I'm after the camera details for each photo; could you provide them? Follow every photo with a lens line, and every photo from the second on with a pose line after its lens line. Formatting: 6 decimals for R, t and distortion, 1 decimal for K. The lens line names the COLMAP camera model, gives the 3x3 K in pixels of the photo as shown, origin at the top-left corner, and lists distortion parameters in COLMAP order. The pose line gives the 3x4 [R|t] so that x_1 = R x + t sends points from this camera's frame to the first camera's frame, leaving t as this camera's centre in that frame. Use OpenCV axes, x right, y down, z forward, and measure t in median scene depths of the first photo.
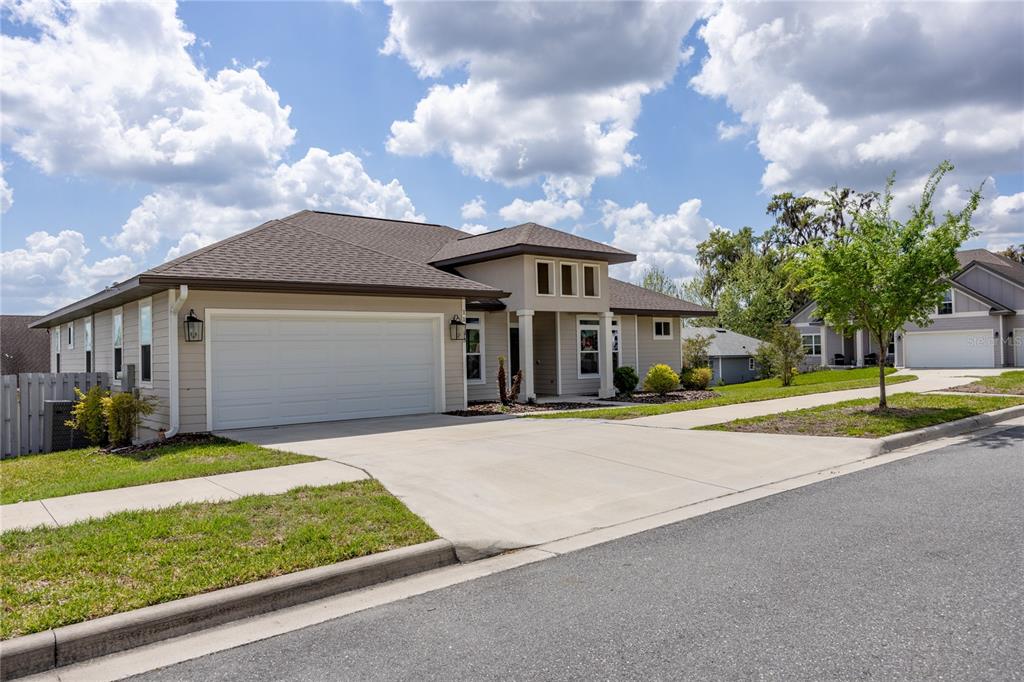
lens RADIAL K [[753.8, 0, 512.5], [0, 753.8, 344.1], [0, 0, 1]] dist [0.004143, 0.003851]
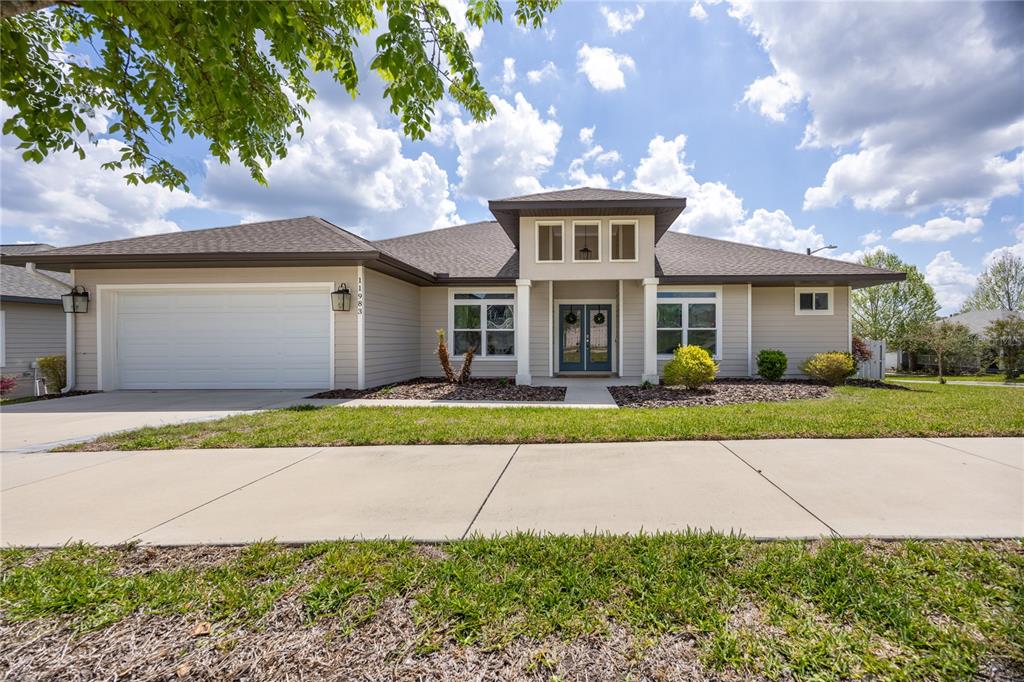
lens RADIAL K [[402.2, 0, 550.8], [0, 402.2, 344.6], [0, 0, 1]] dist [-0.003424, -0.000546]
pose [[0.751842, 0.027978, -0.658750, 0.295581], [-0.002376, 0.999208, 0.039726, 0.009784], [0.659339, -0.028302, 0.751313, 0.542875]]
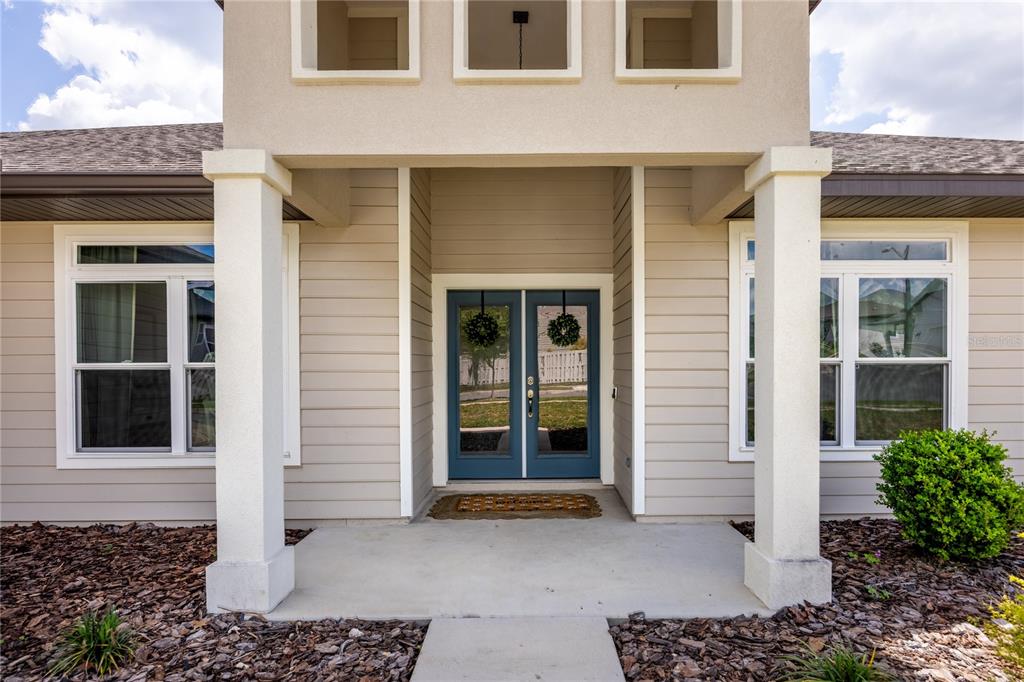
lens RADIAL K [[585.9, 0, 513.4], [0, 585.9, 349.2], [0, 0, 1]] dist [-0.000384, -0.000638]
pose [[0.779077, 0.003273, -0.626919, 0.151159], [-0.000870, 0.999991, 0.004140, 0.004573], [0.626927, -0.002680, 0.779073, 0.749543]]
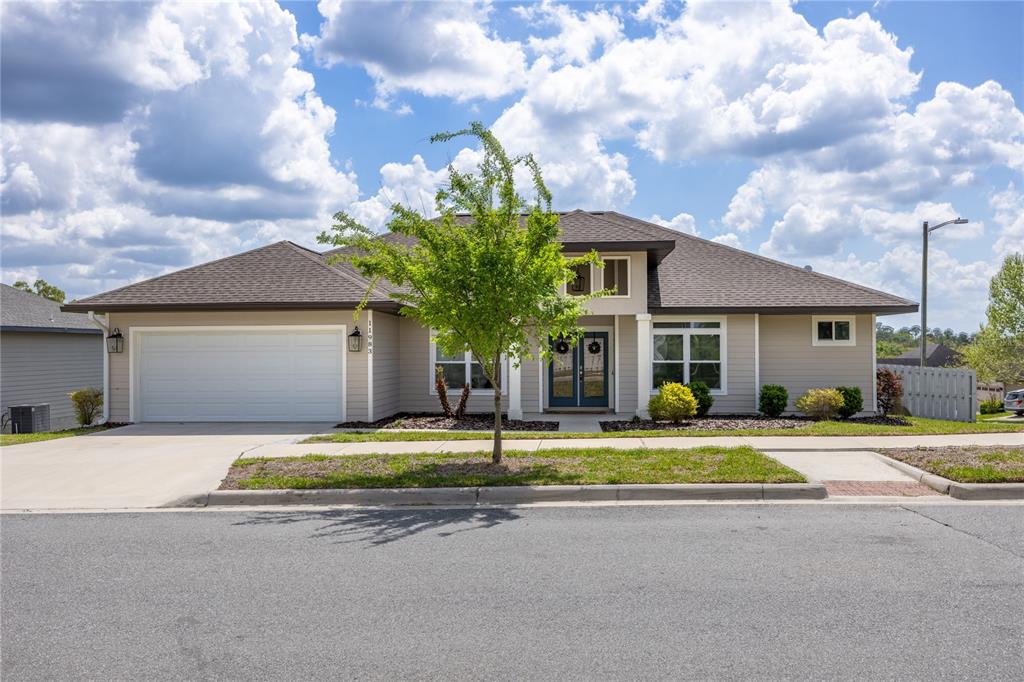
lens RADIAL K [[822.1, 0, 469.2], [0, 822.1, 361.8], [0, 0, 1]] dist [0.005004, -0.014307]
pose [[0.714671, 0.029824, -0.698824, 0.544456], [0.000155, 0.999084, 0.042798, -0.026307], [0.699461, -0.030695, 0.714012, 0.217162]]
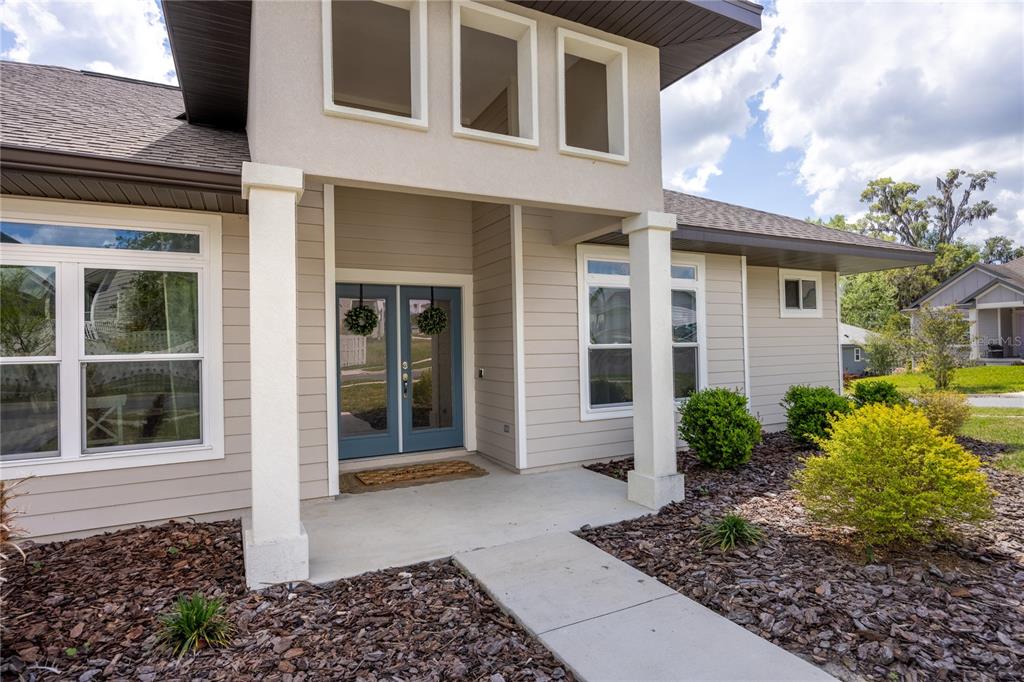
lens RADIAL K [[585.9, 0, 515.5], [0, 585.9, 342.6], [0, 0, 1]] dist [-0.000384, -0.000638]
pose [[0.984707, 0.002700, -0.174199, 0.100608], [0.000018, 0.999878, 0.015596, 0.003579], [0.174220, -0.015361, 0.984587, 0.683205]]
